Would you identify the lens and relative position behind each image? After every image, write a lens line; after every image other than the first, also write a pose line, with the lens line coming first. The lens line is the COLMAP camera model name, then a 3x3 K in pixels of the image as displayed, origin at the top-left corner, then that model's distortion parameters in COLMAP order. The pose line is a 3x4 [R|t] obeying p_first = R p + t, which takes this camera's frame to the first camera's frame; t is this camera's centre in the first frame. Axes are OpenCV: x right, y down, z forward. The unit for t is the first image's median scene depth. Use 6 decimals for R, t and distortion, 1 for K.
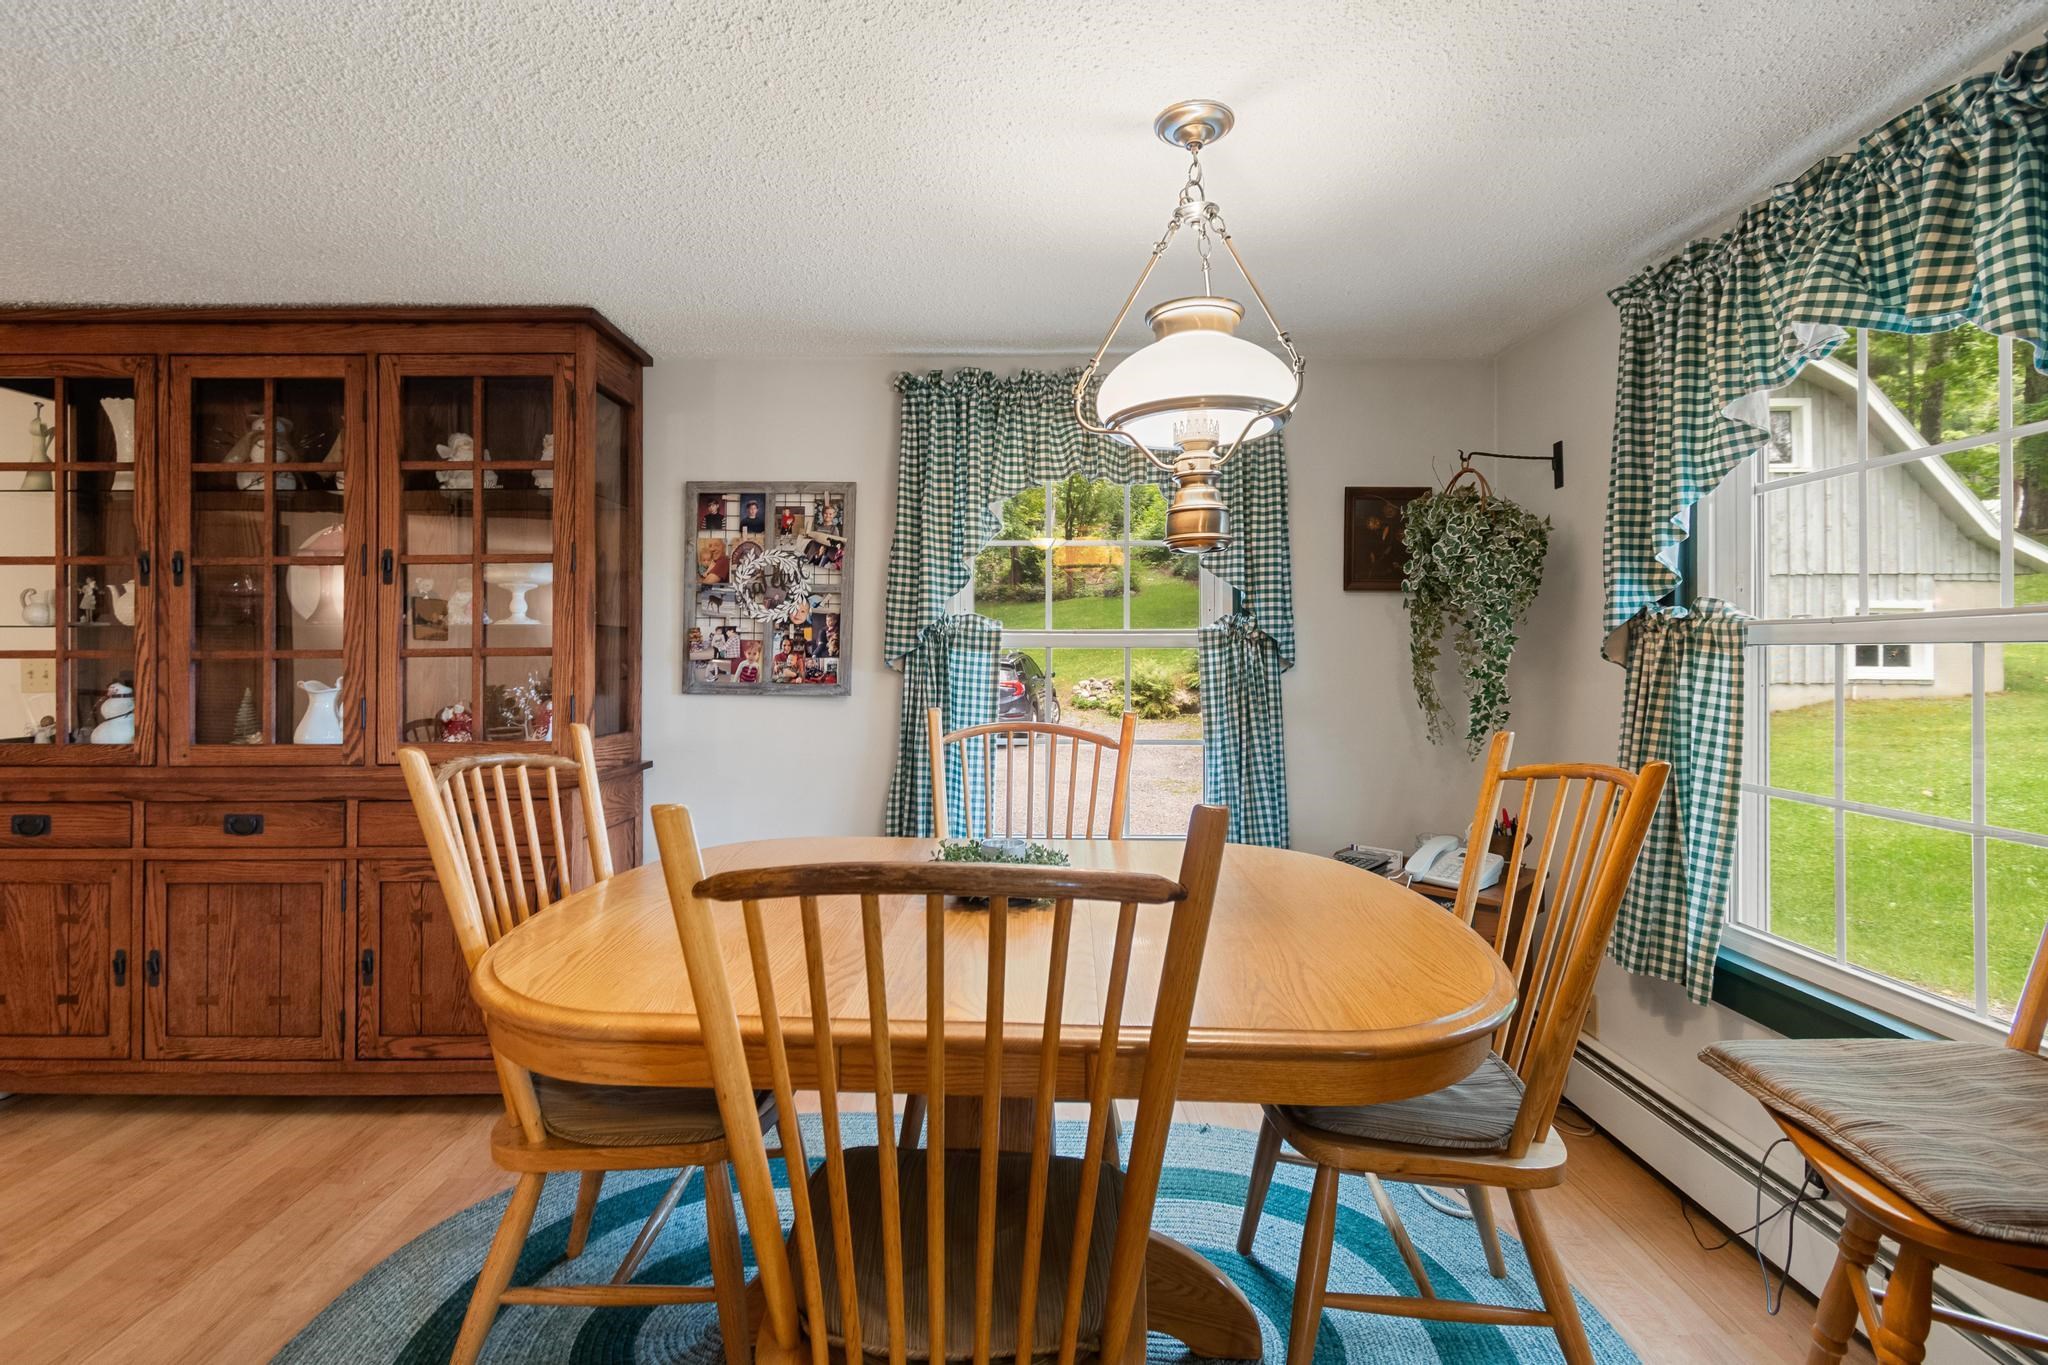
lens RADIAL K [[925.5, 0, 1023.4], [0, 925.5, 648.3], [0, 0, 1]] dist [0.000636, 0.000069]
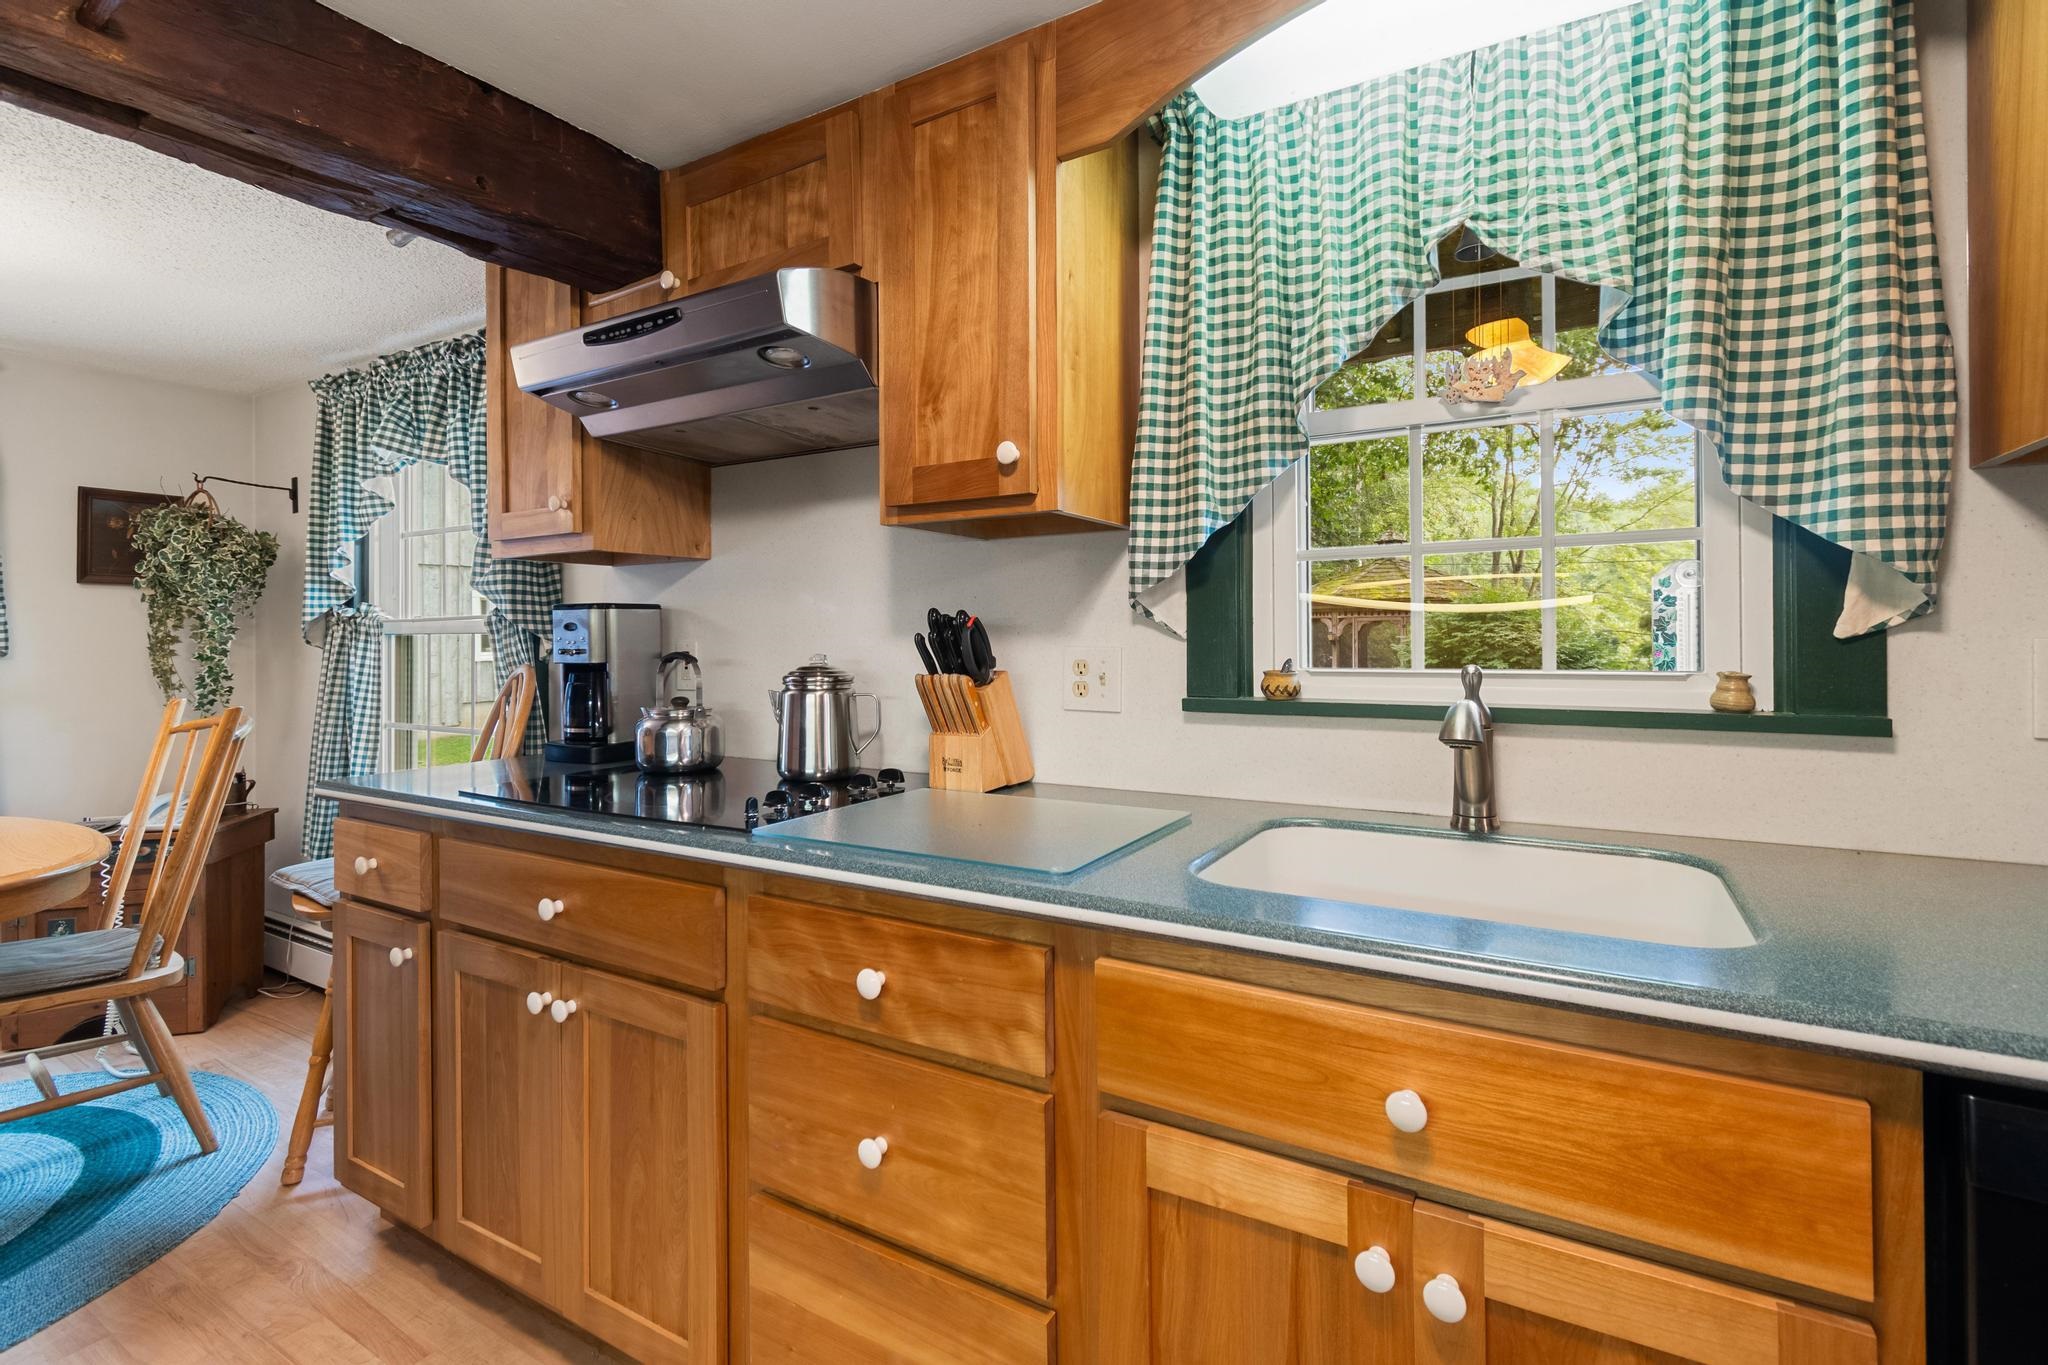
lens RADIAL K [[925.5, 0, 1052.8], [0, 925.5, 630.9], [0, 0, 1]] dist [0.000636, 0.000069]
pose [[0.512240, -0.002419, 0.858839, 0.006593], [0.002694, 0.999996, 0.001210, -0.006351], [-0.858838, 0.001694, 0.512245, -0.596718]]
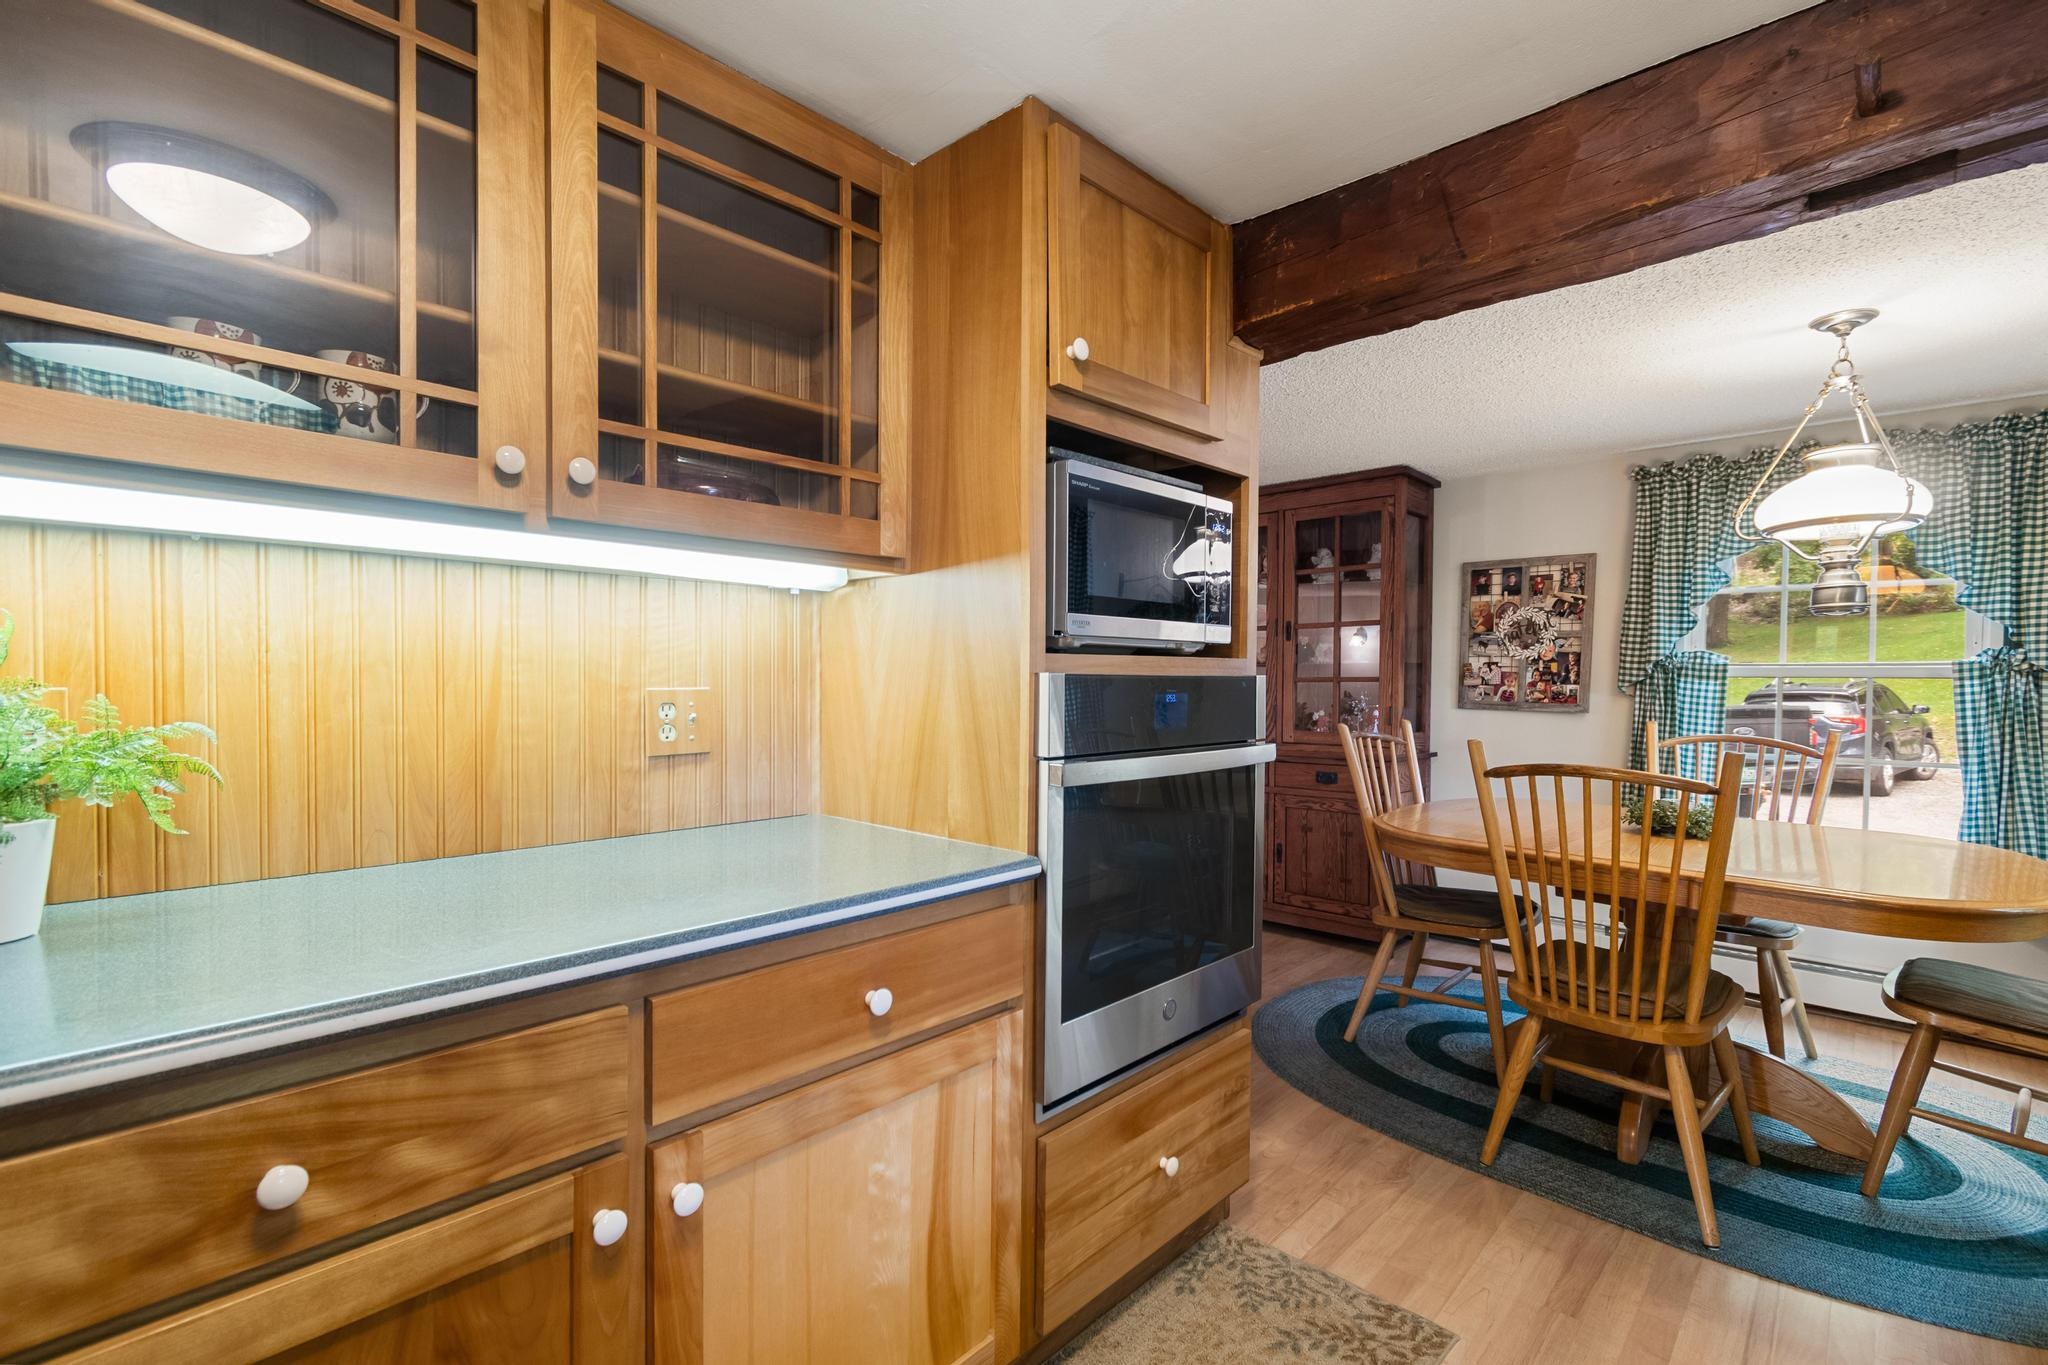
lens RADIAL K [[925.5, 0, 1033.2], [0, 925.5, 698.5], [0, 0, 1]] dist [0.000636, 0.000069]
pose [[0.724411, 0.019117, -0.689103, 0.180896], [-0.000907, 0.999641, 0.026779, -0.006034], [0.689368, -0.018774, 0.724168, -0.618273]]
